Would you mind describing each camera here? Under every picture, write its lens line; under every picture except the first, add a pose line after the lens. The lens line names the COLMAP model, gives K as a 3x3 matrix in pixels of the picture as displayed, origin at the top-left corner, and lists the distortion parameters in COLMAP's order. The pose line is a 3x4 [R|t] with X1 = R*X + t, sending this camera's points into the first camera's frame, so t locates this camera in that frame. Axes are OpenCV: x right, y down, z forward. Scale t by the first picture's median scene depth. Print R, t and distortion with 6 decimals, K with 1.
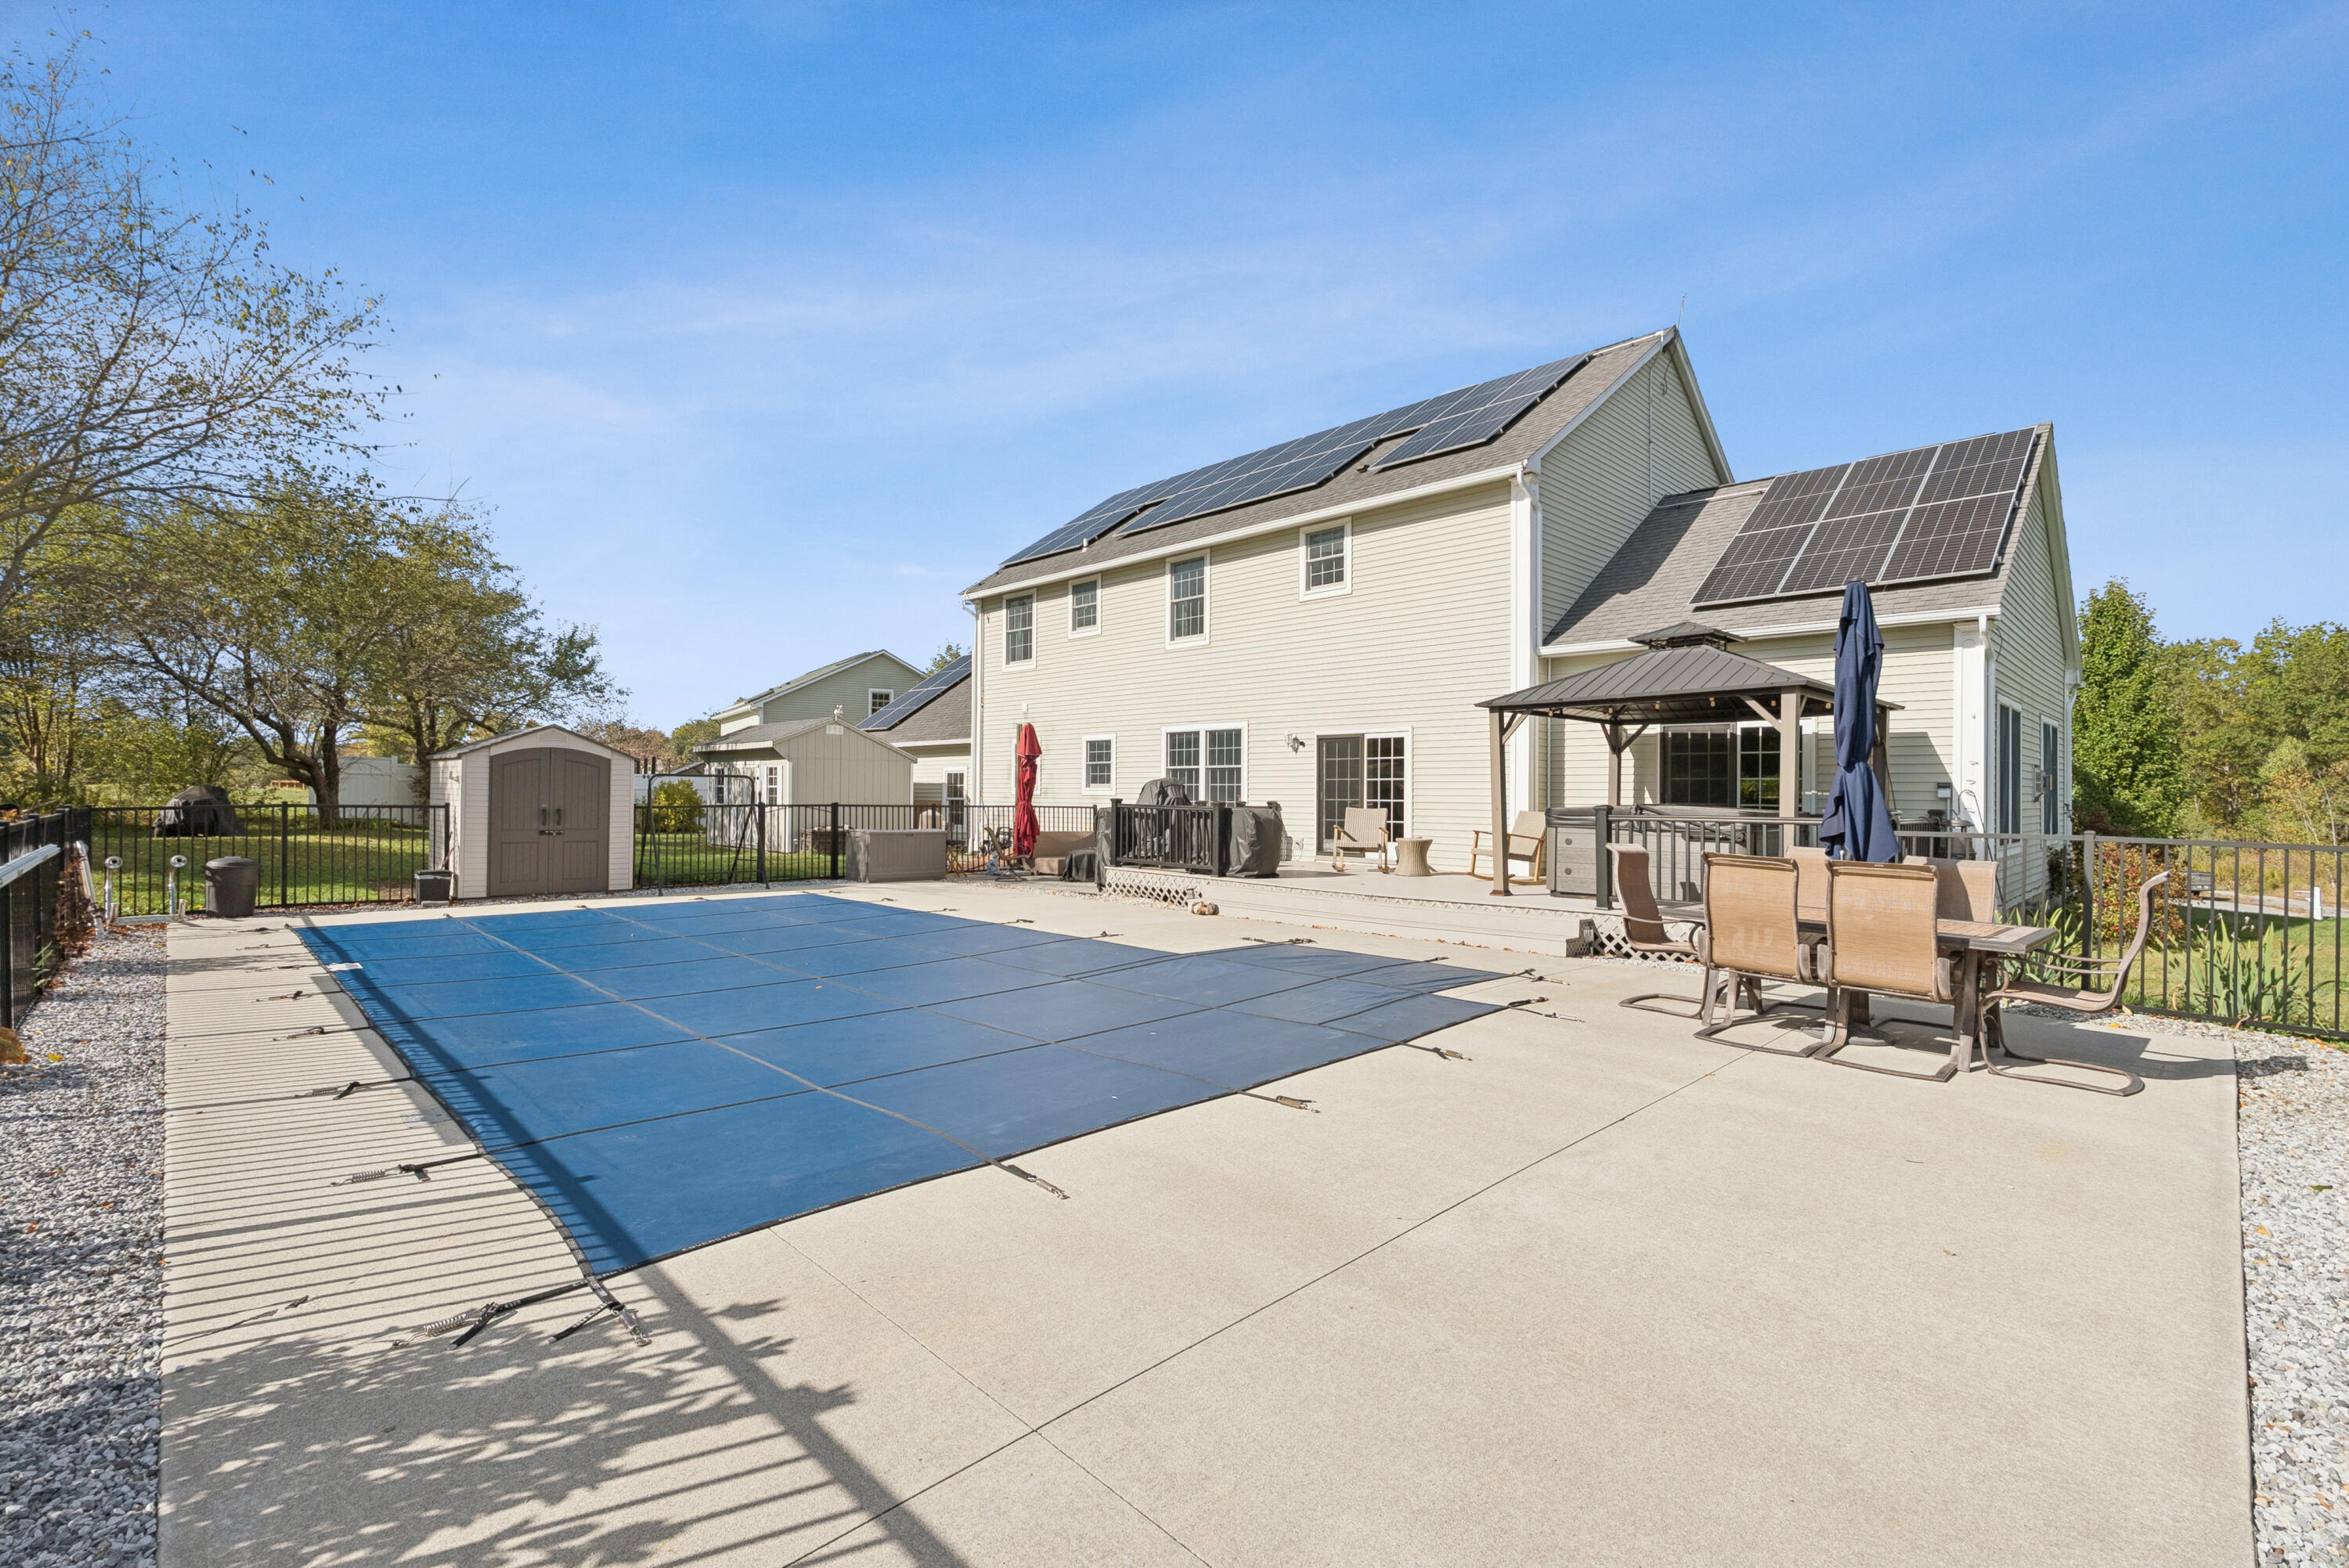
lens RADIAL K [[1041.0, 0, 1175.6], [0, 1041.0, 780.0], [0, 0, 1]] dist [-0.009032, 0.001002]
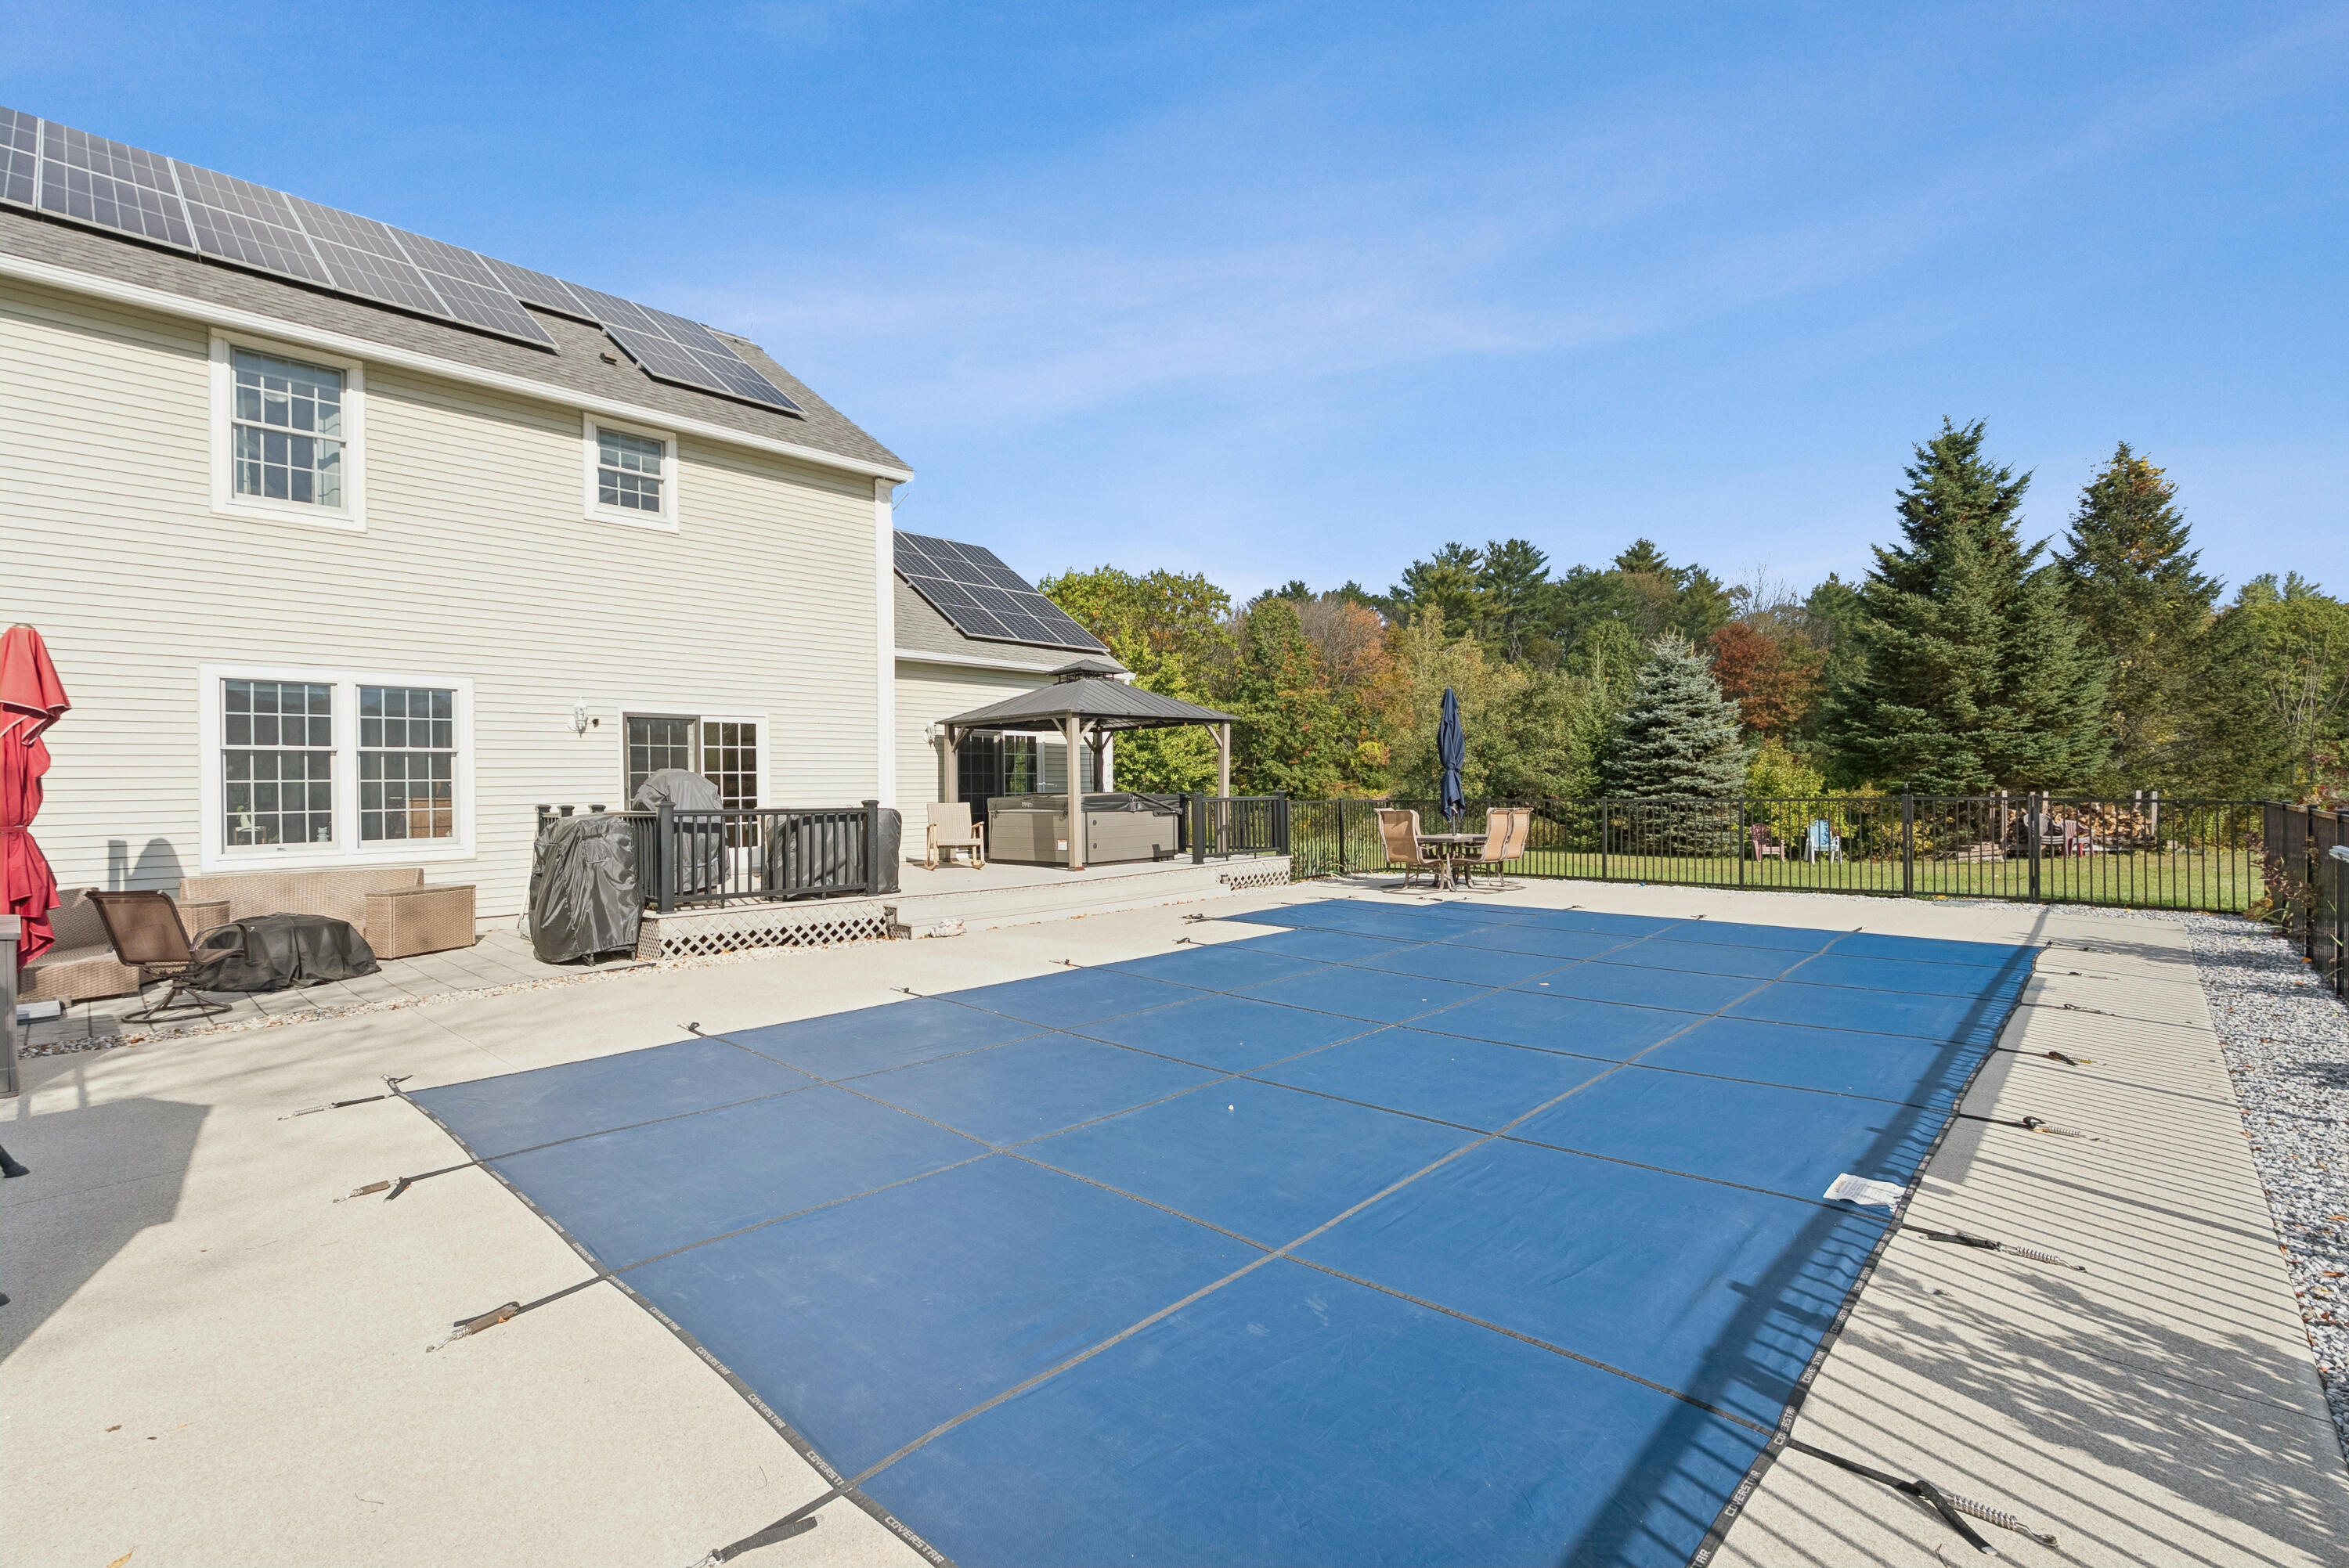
lens RADIAL K [[1041.0, 0, 1187.1], [0, 1041.0, 788.2], [0, 0, 1]] dist [-0.009032, 0.001002]
pose [[-0.058887, -0.013213, 0.998177, -0.608917], [-0.004196, 0.999907, 0.012989, -0.000659], [-0.998256, -0.003423, -0.058937, 0.643807]]
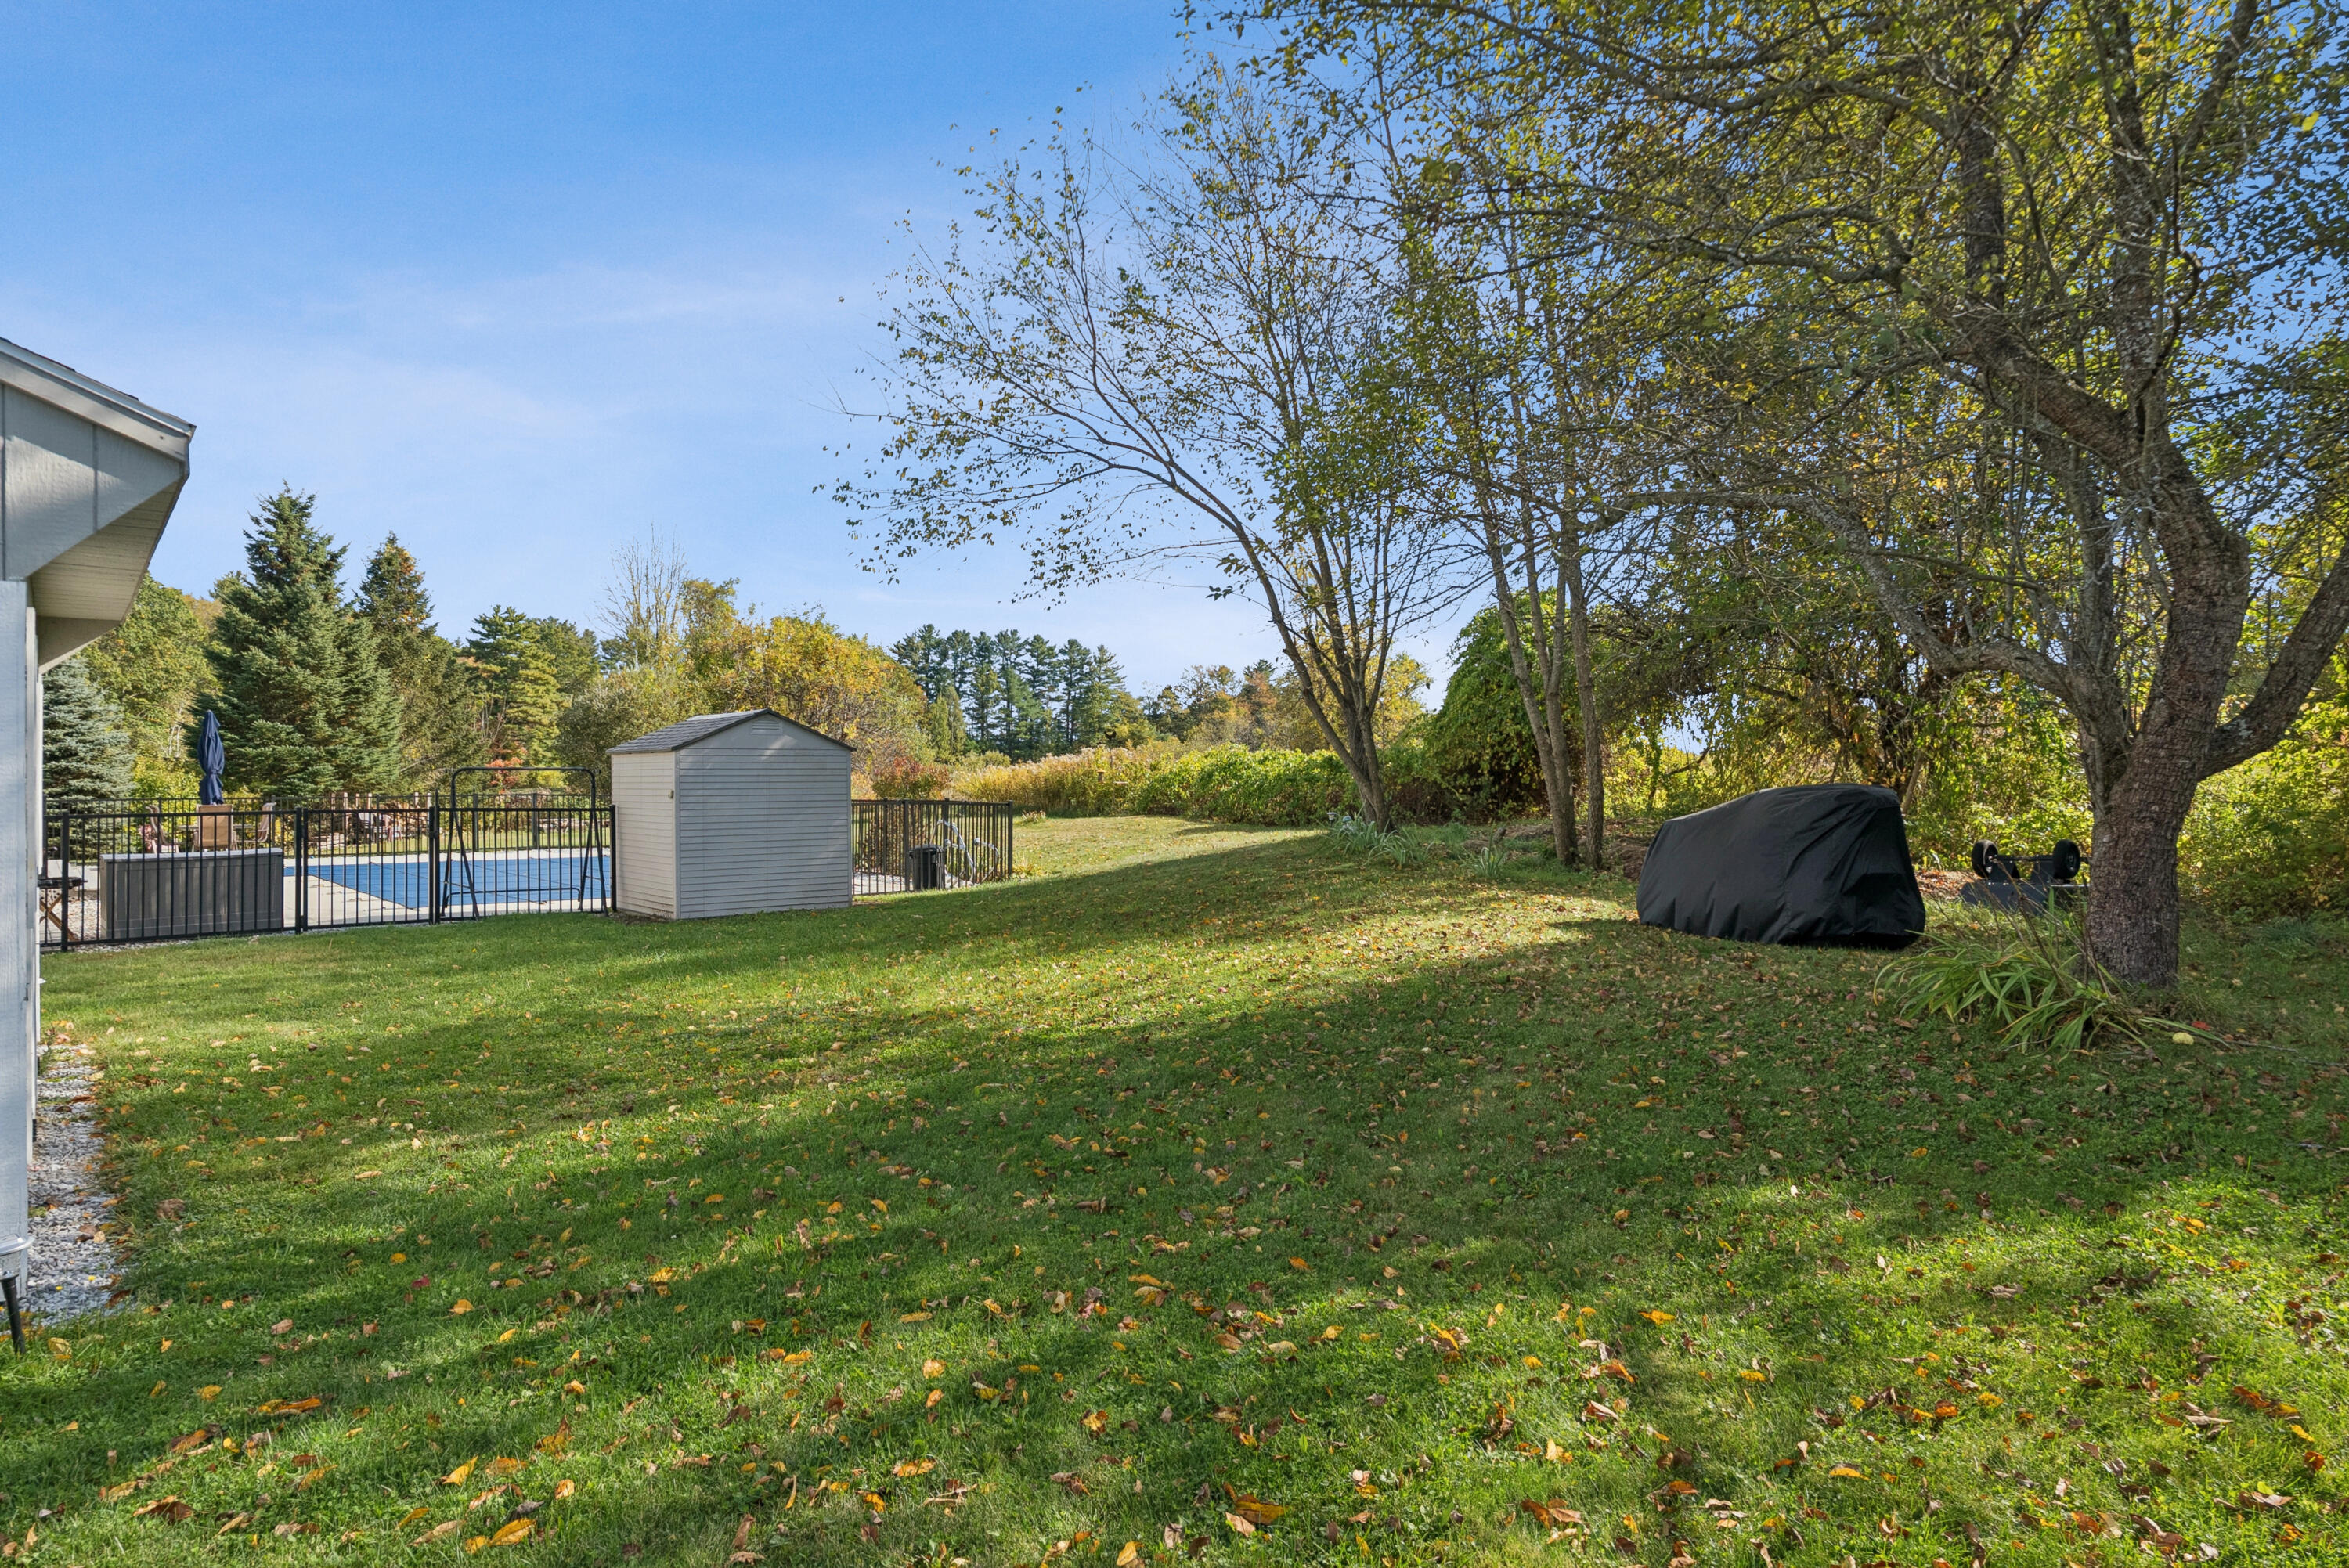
lens RADIAL K [[1396.6, 0, 1178.2], [0, 1396.6, 786.4], [0, 0, 1]] dist [0.005241, 0.001264]
pose [[-0.997962, -0.007909, 0.063324, -0.889638], [-0.008471, 0.999927, -0.008614, 0.014632], [-0.063251, -0.009133, -0.997956, 1.855953]]
